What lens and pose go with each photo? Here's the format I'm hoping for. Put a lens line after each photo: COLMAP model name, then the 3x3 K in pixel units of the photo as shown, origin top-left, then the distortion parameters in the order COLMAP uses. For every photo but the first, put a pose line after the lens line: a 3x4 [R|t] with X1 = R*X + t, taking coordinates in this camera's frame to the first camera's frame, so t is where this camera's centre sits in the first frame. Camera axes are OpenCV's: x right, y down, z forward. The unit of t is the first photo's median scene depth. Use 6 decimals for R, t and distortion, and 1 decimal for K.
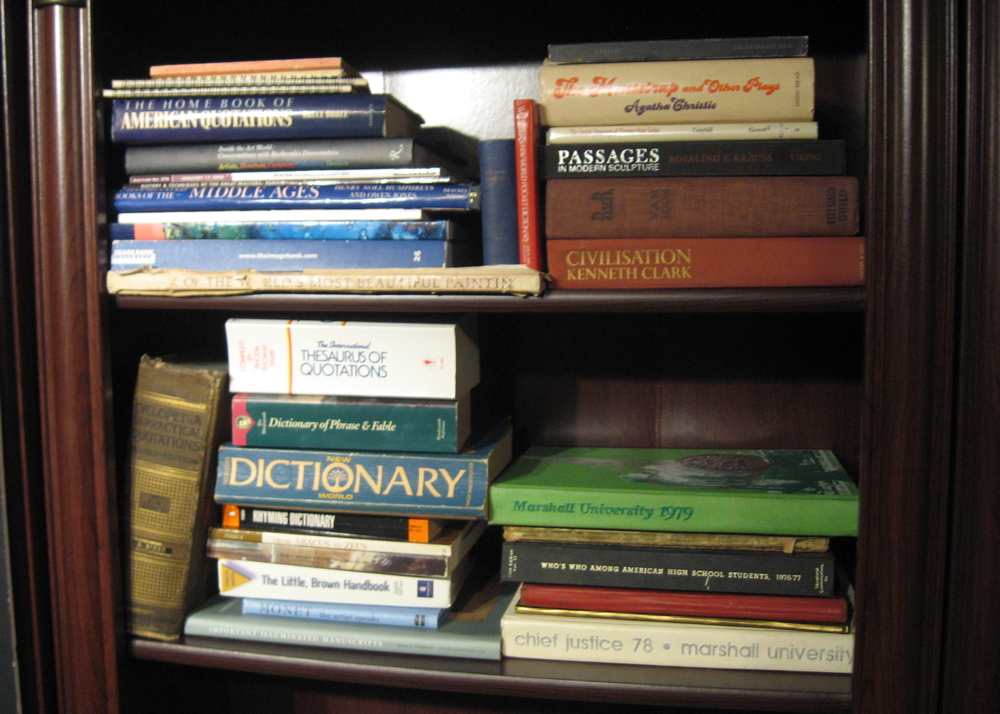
lens RADIAL K [[1190.9, 0, 498.5], [0, 1190.9, 363.5], [0, 0, 1]] dist [-0.175543, 0.000000]
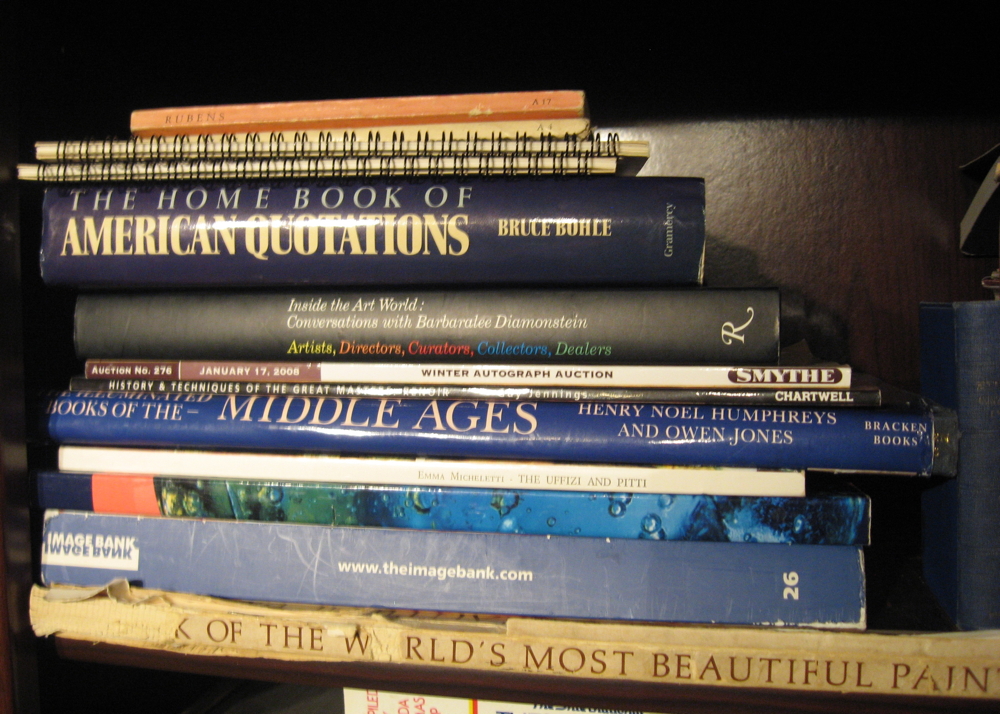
lens RADIAL K [[1190.9, 0, 503.4], [0, 1190.9, 355.9], [0, 0, 1]] dist [-0.175543, 0.000000]
pose [[0.999629, -0.000871, -0.027233, -0.151065], [-0.000775, 0.998177, -0.060358, -0.140572], [0.027236, 0.060356, 0.997805, 0.584142]]
